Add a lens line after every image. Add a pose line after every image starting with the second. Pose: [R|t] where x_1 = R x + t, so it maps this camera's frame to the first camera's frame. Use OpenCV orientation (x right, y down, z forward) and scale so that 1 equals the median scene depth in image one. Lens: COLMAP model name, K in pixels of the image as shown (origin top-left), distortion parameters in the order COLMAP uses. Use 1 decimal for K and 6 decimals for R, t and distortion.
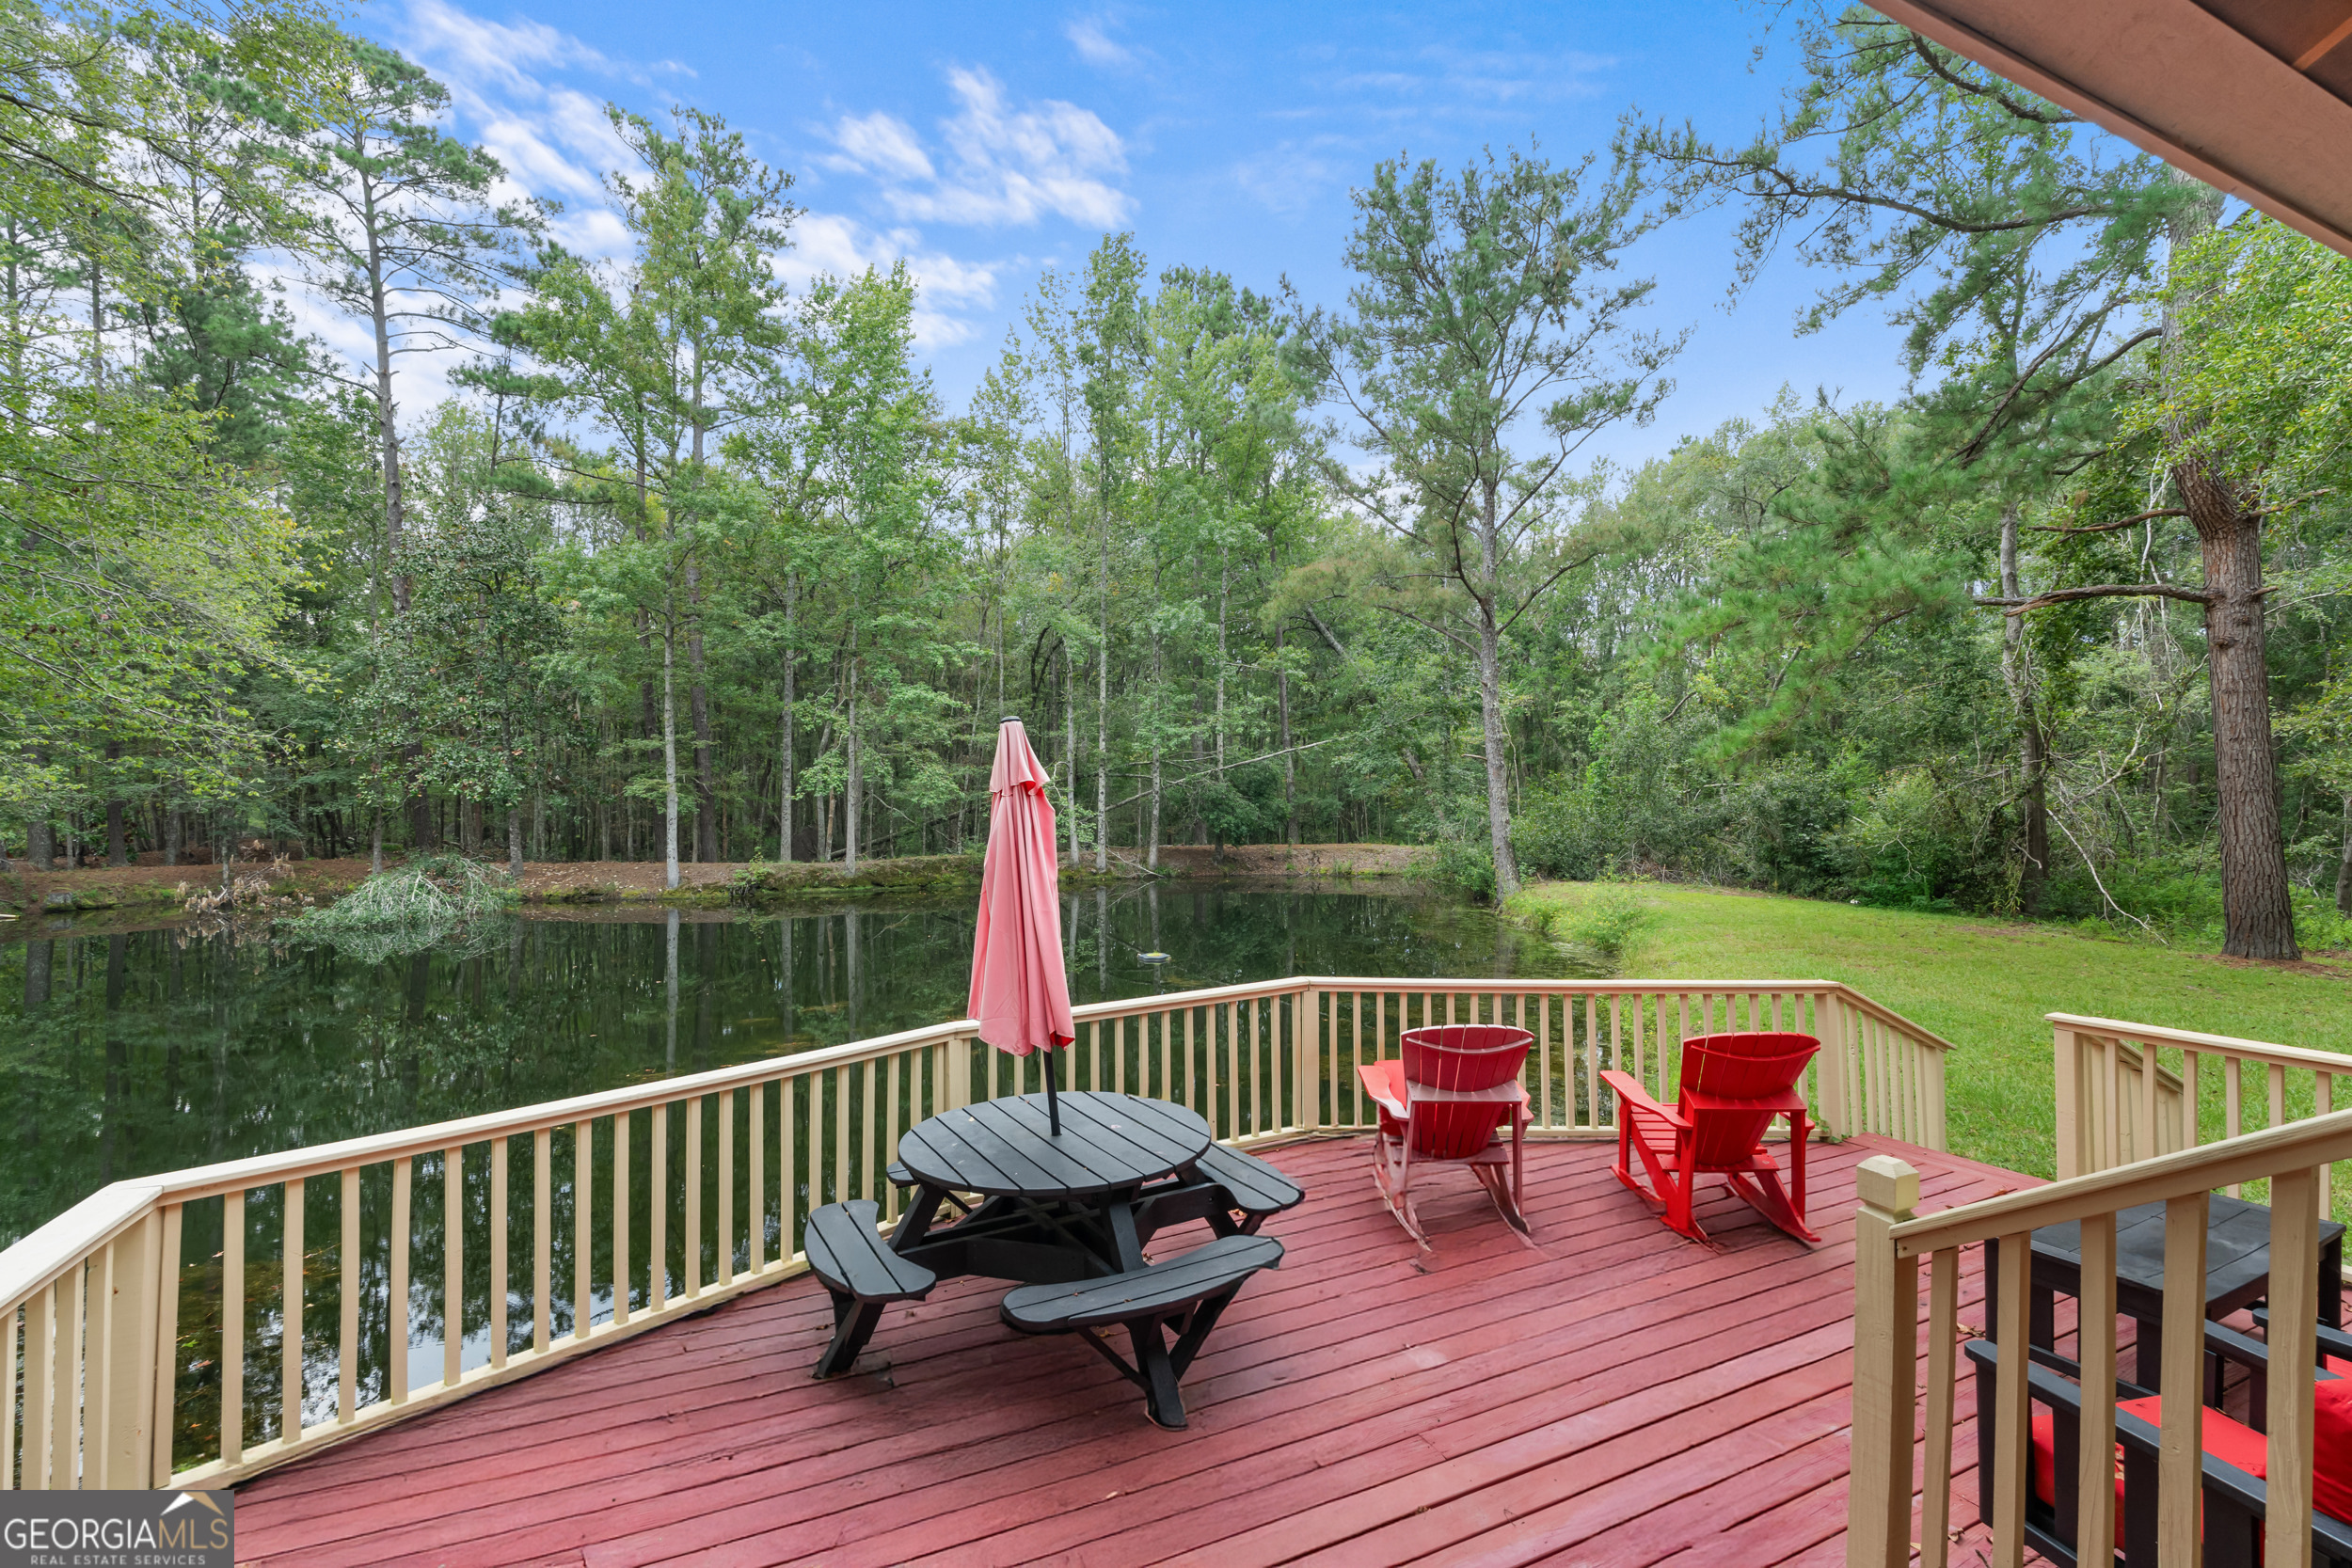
lens RADIAL K [[1040.4, 0, 1176.0], [0, 1040.4, 788.6], [0, 0, 1]] dist [-0.007616, 0.002257]
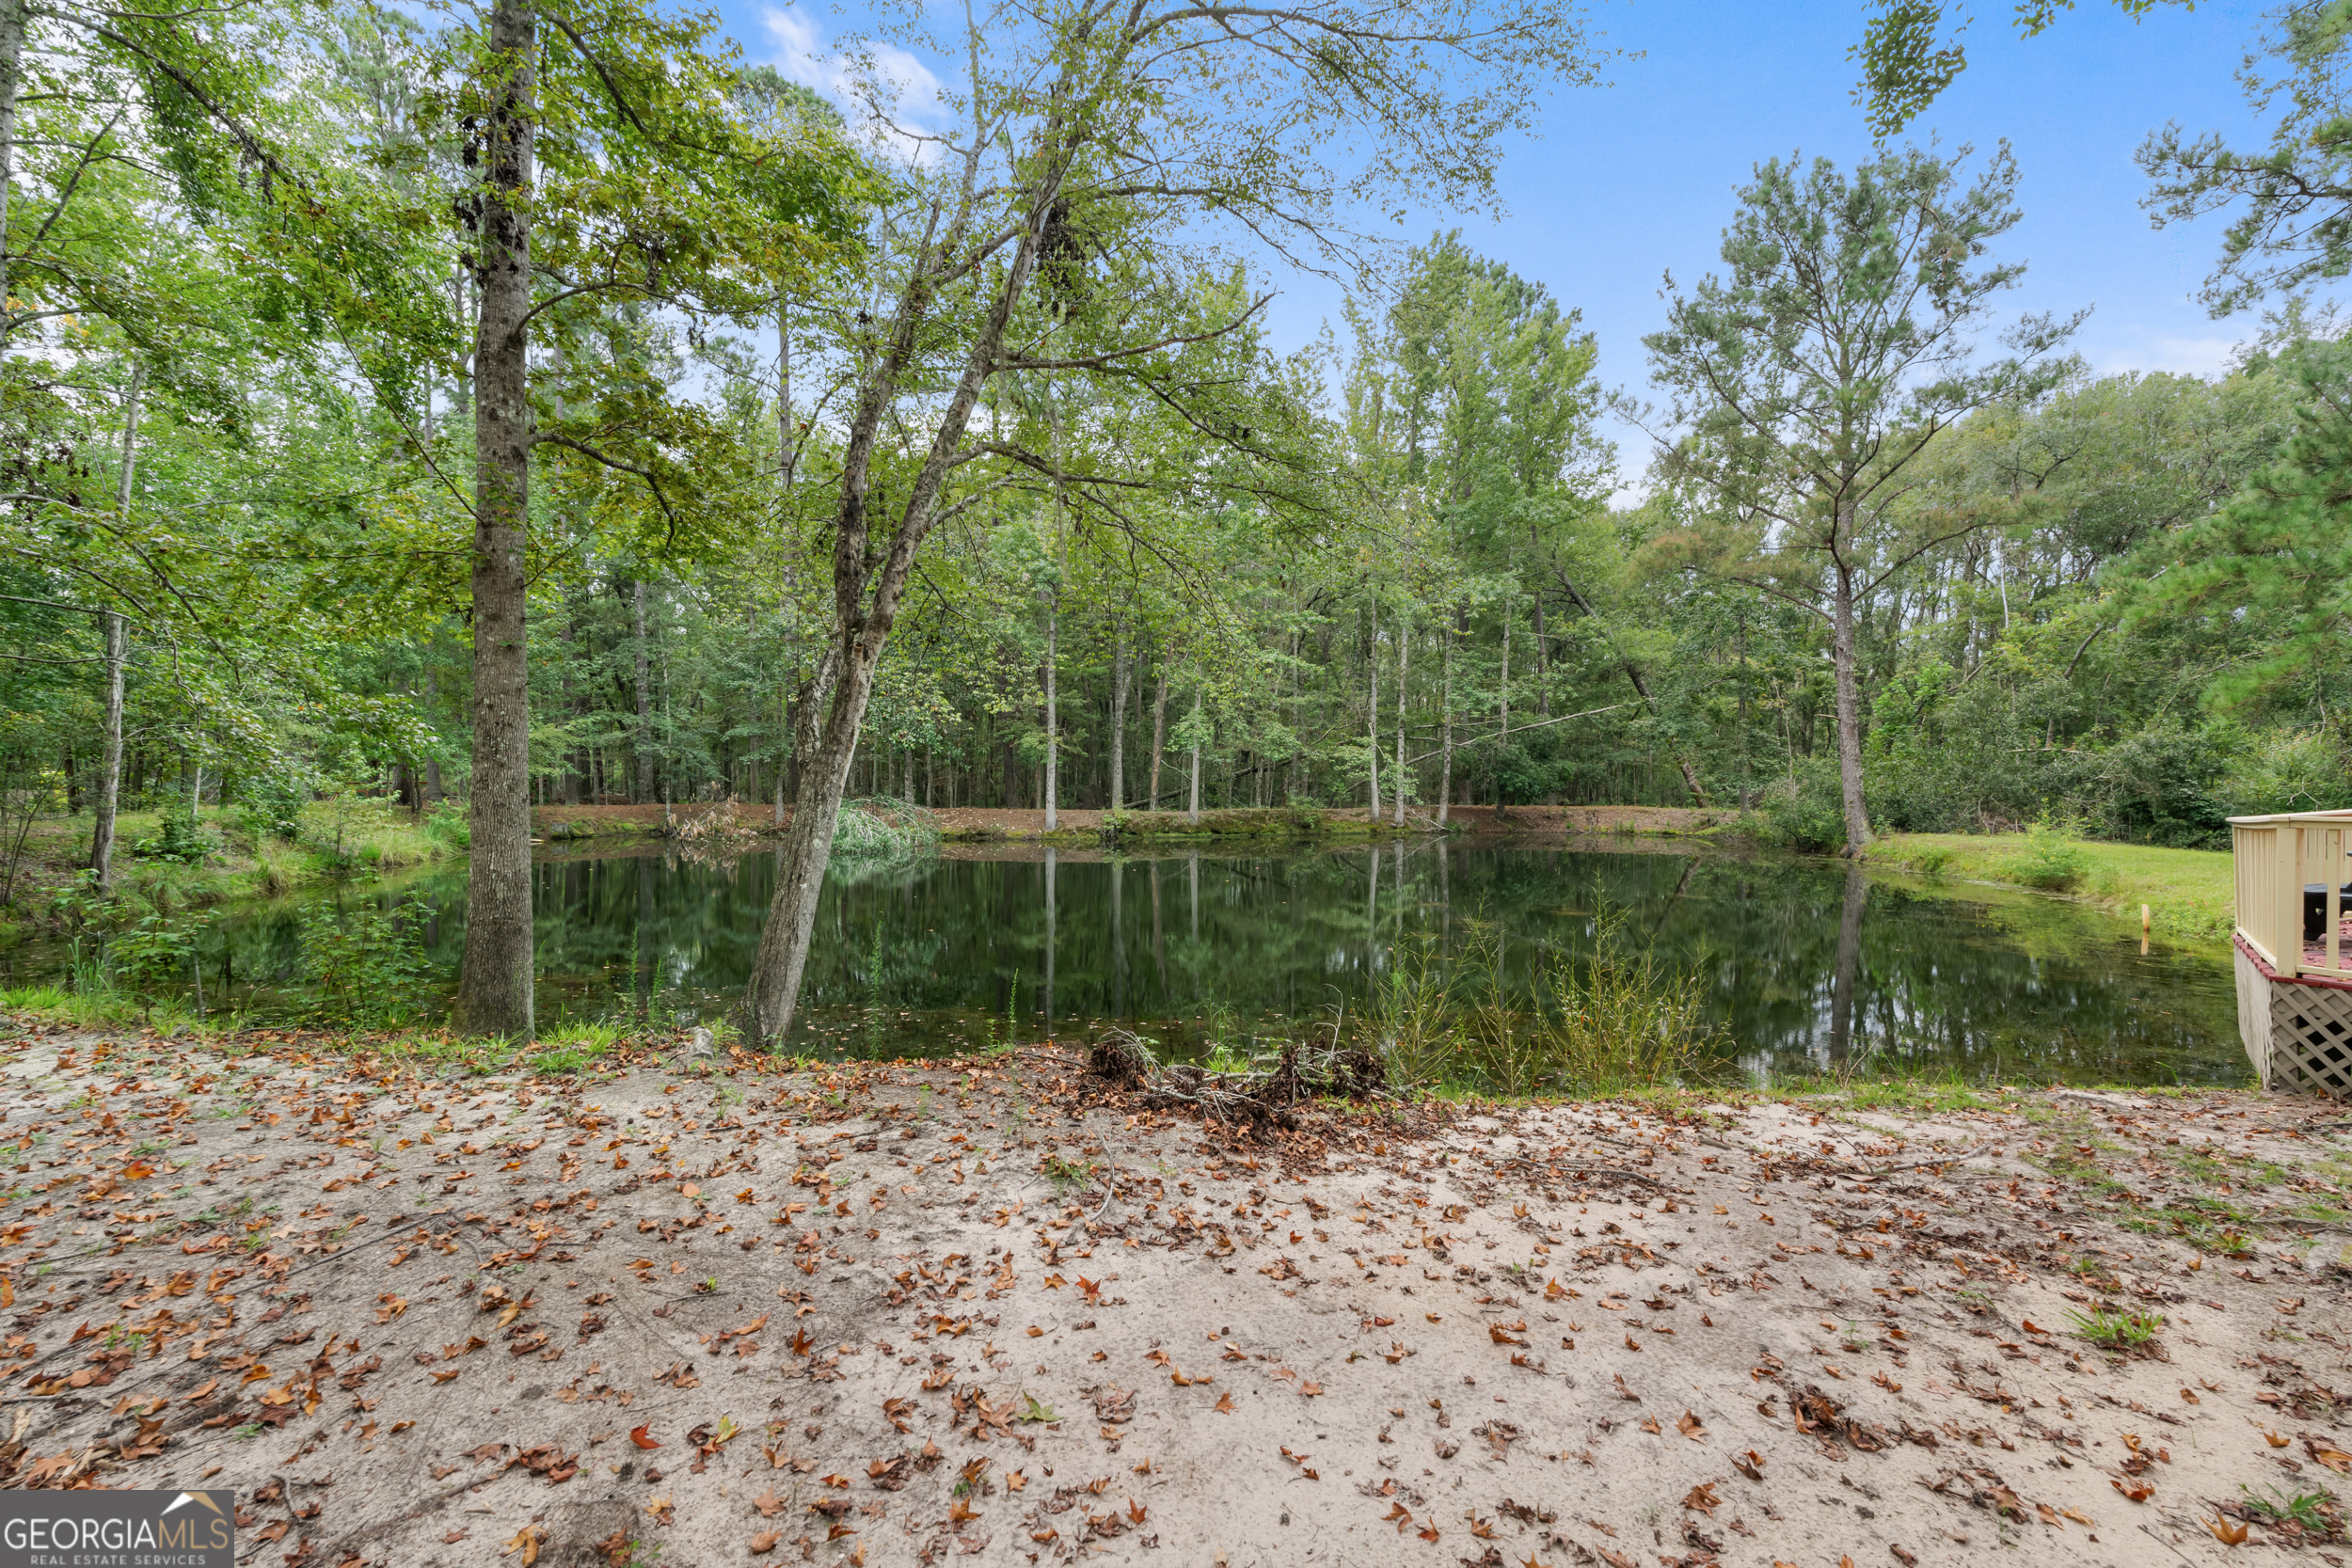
lens RADIAL K [[1040.4, 0, 1163.1], [0, 1040.4, 796.7], [0, 0, 1]] dist [-0.007616, 0.002257]
pose [[0.996175, 0.014448, -0.086176, -0.276282], [-0.012077, 0.999536, 0.027968, 0.027478], [0.086540, -0.026820, 0.995887, -0.118236]]
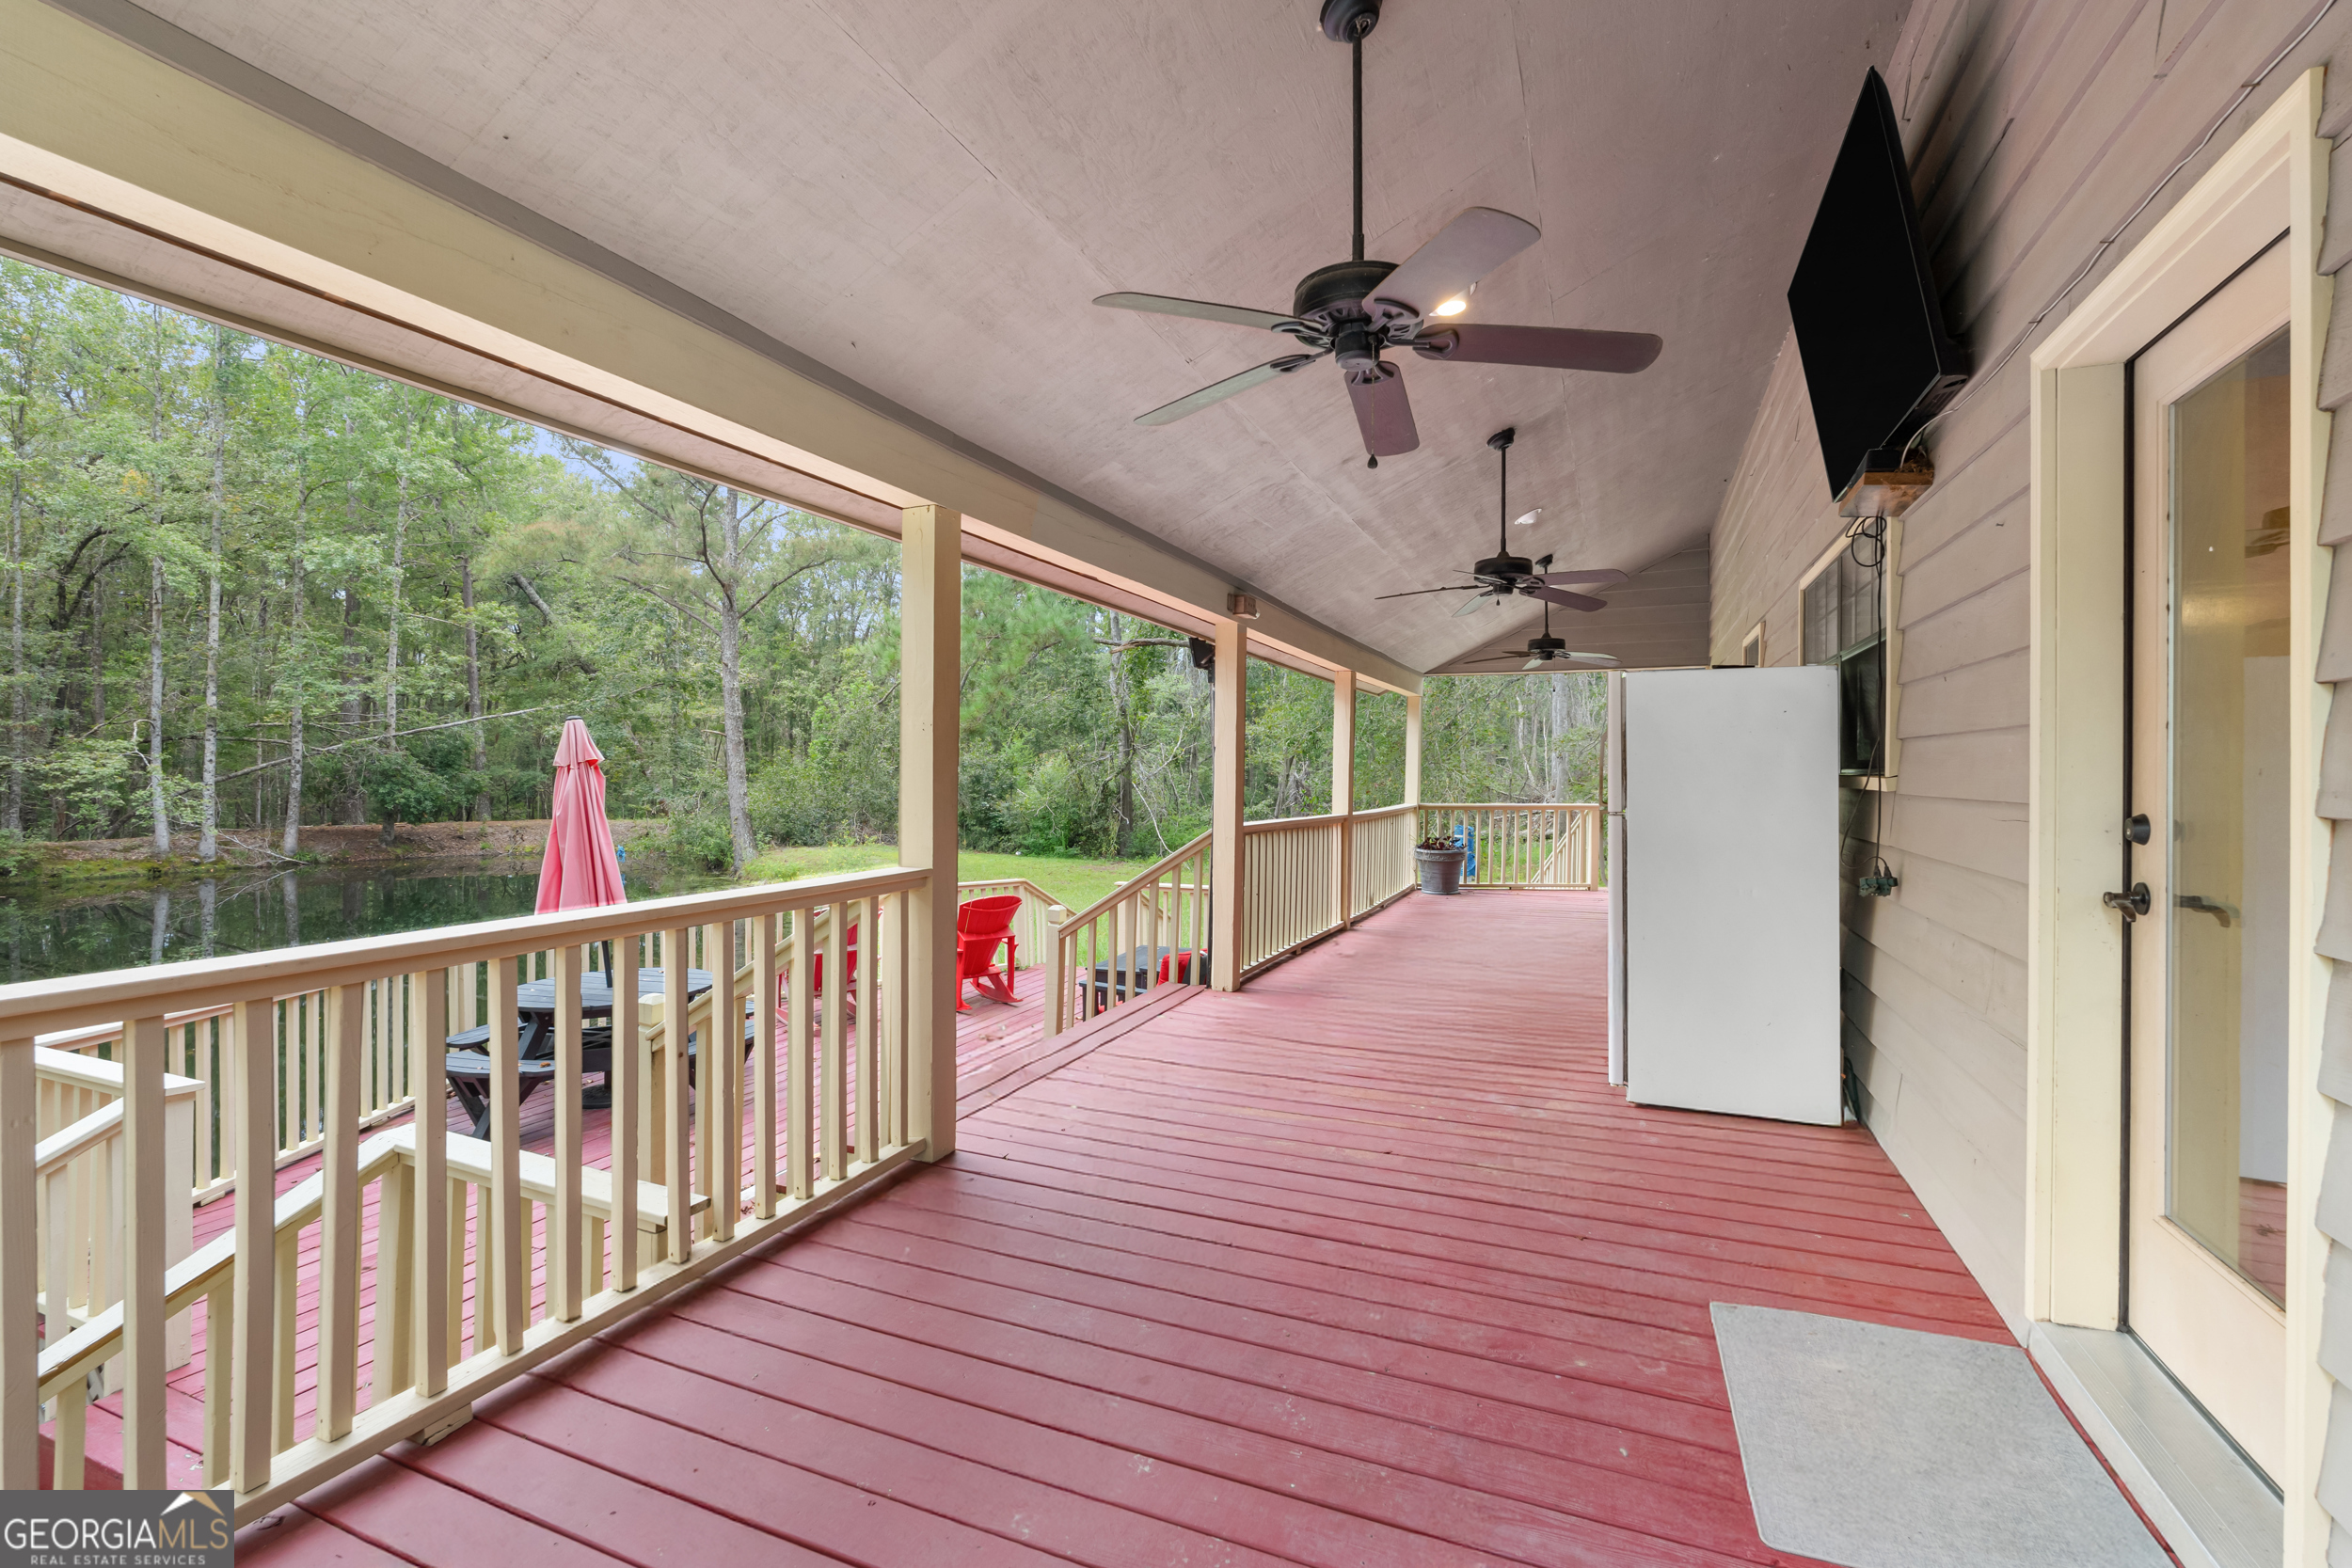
lens RADIAL K [[1040.4, 0, 1166.3], [0, 1040.4, 774.7], [0, 0, 1]] dist [-0.007616, 0.002257]
pose [[0.748306, 0.007248, 0.663314, -0.060770], [-0.014819, 0.999873, 0.005791, -0.000663], [-0.663188, -0.014163, 0.748319, -0.082014]]
